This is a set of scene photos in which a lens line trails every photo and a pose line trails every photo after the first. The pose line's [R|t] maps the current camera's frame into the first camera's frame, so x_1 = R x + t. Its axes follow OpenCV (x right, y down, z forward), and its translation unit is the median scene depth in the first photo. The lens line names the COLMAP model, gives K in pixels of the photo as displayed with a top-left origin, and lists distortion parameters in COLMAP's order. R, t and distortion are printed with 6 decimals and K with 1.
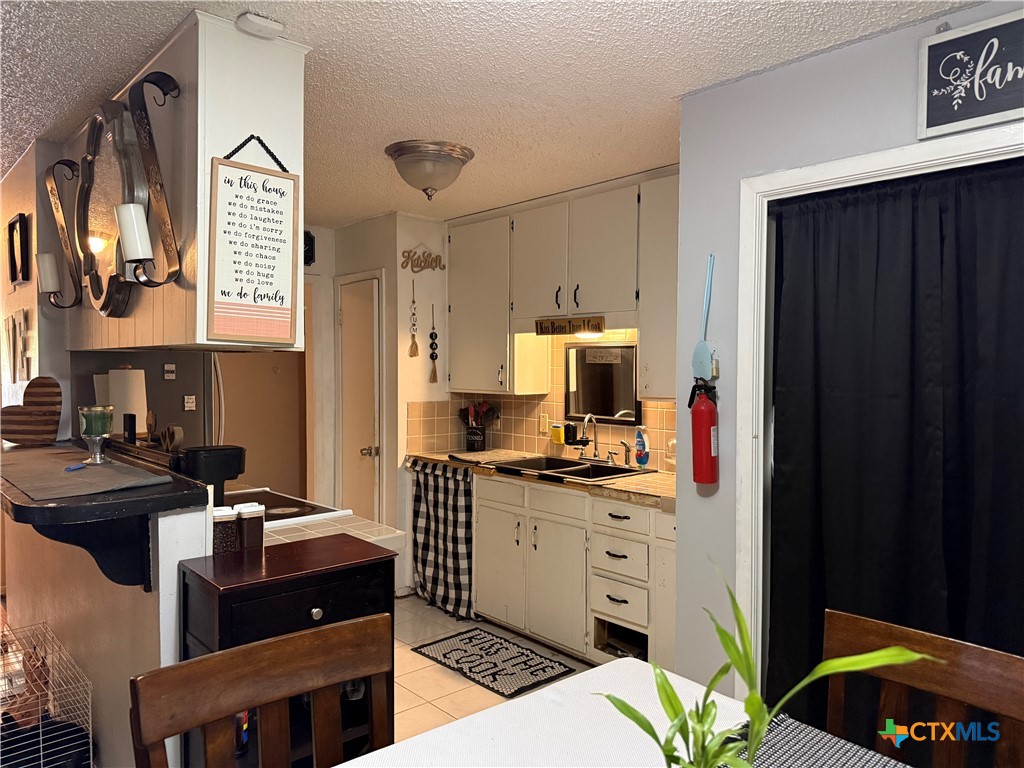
lens RADIAL K [[727.8, 0, 526.0], [0, 727.8, 373.6], [0, 0, 1]] dist [0.030077, -0.053611]
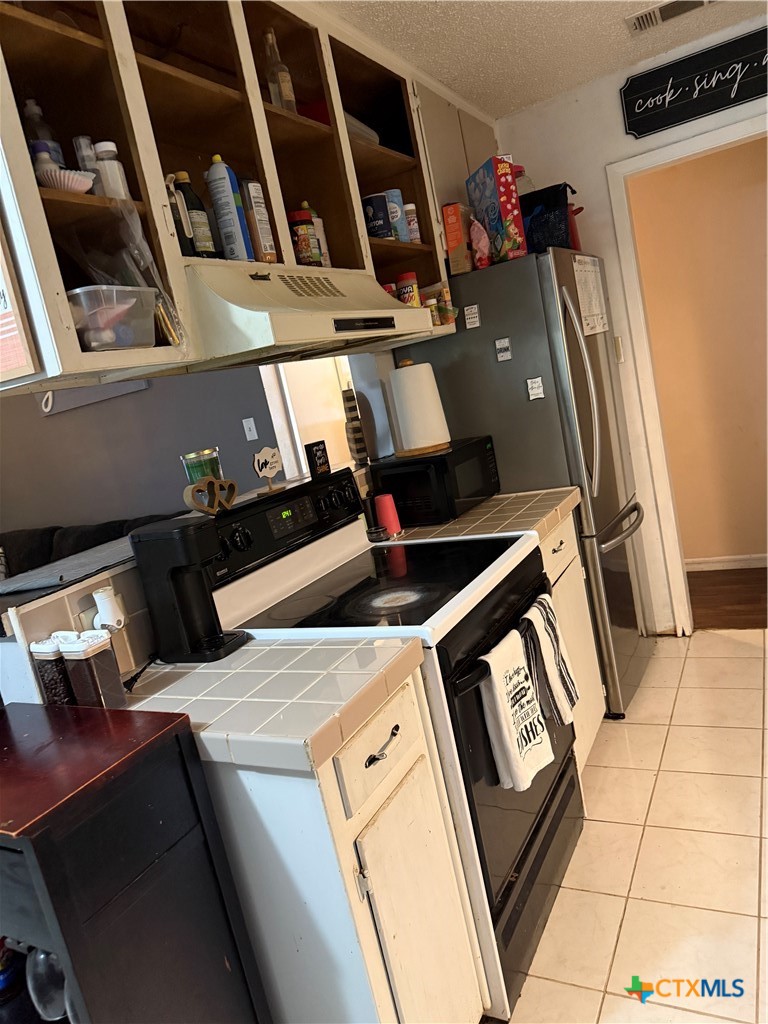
lens RADIAL K [[727.8, 0, 362.5], [0, 727.8, 522.0], [0, 0, 1]] dist [0.030077, -0.053611]
pose [[0.302526, 0.098301, -0.948058, 0.176787], [0.203966, 0.964949, 0.165138, 0.014949], [0.931062, -0.243331, 0.271873, 0.651602]]
